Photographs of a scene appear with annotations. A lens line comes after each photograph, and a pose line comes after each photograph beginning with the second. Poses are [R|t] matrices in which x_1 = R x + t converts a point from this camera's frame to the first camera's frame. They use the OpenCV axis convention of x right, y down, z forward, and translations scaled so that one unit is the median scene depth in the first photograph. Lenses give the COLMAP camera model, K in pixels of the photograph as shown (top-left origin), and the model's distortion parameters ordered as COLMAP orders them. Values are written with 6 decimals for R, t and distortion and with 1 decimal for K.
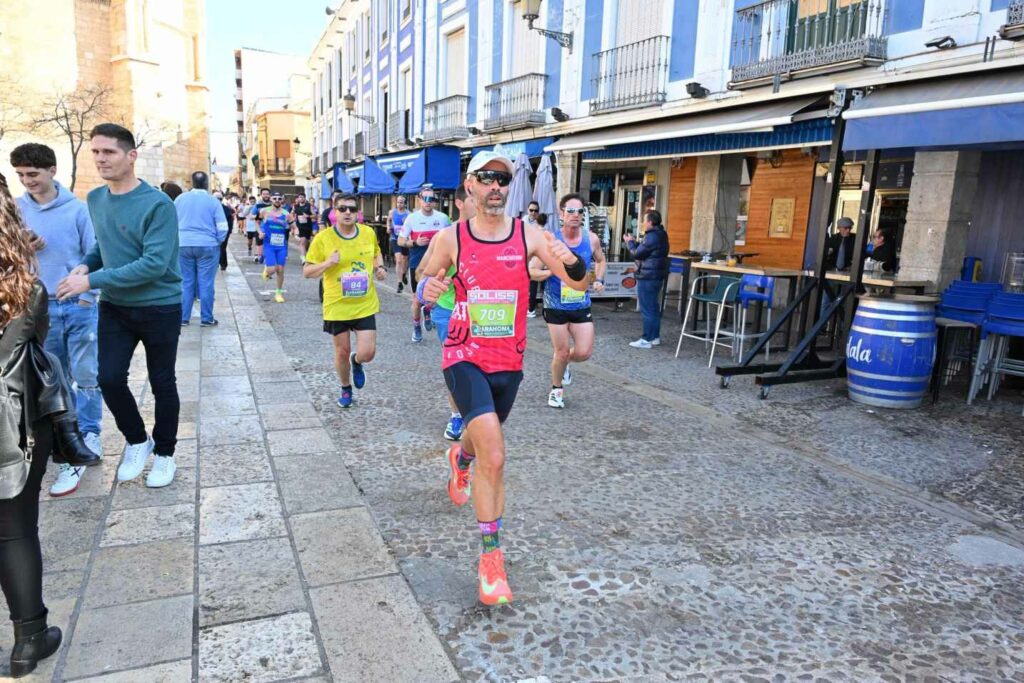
lens RADIAL K [[694.2, 0, 505.8], [0, 694.2, 340.6], [0, 0, 1]] dist [-0.001989, -0.013045]
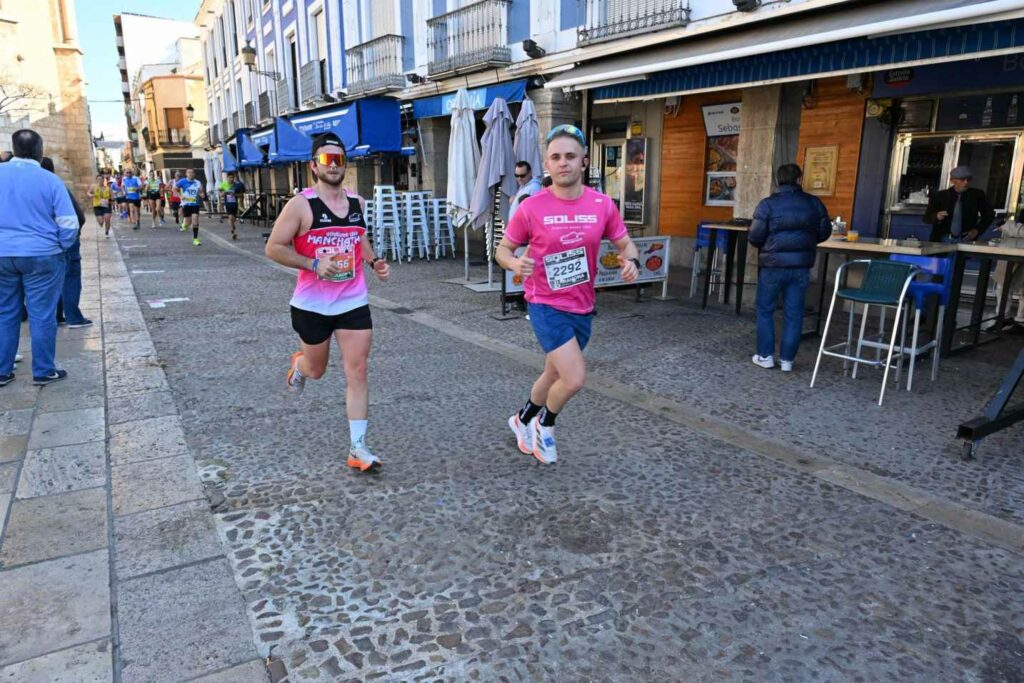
lens RADIAL K [[694.2, 0, 513.3], [0, 694.2, 344.4], [0, 0, 1]] dist [-0.001989, -0.013045]
pose [[0.990731, -0.067151, 0.118076, -0.052584], [0.060769, 0.996532, 0.056845, -0.034023], [-0.121484, -0.049143, 0.991376, 0.182320]]
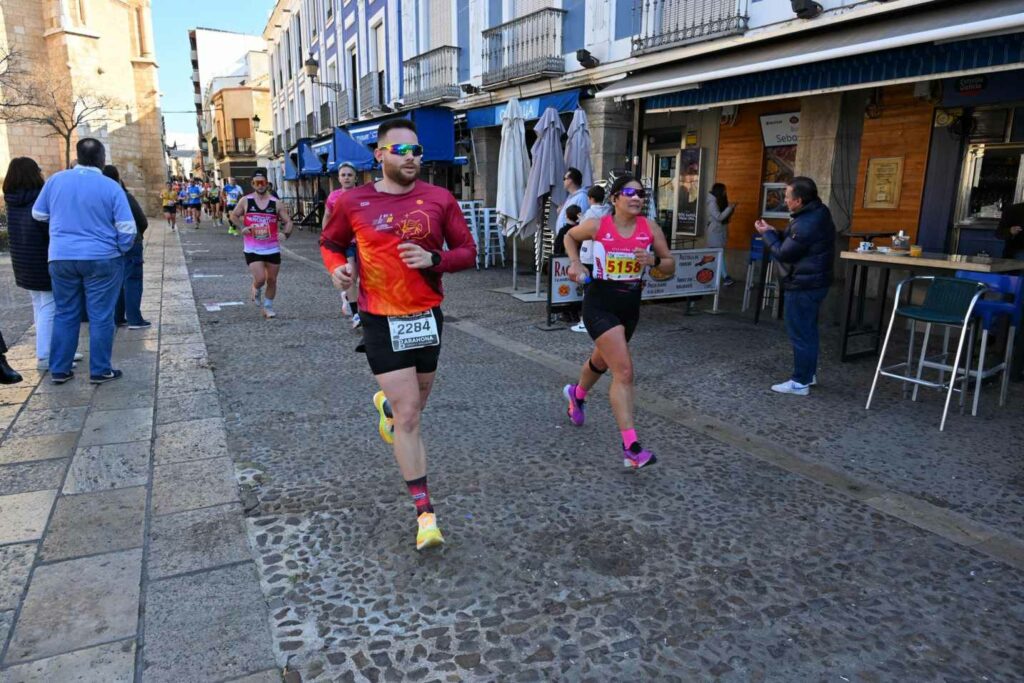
lens RADIAL K [[694.2, 0, 509.1], [0, 694.2, 344.3], [0, 0, 1]] dist [-0.001989, -0.013045]
pose [[0.998342, -0.041574, 0.039798, -0.047782], [0.040005, 0.998421, 0.039442, -0.034435], [-0.041375, -0.037785, 0.998429, 0.185382]]
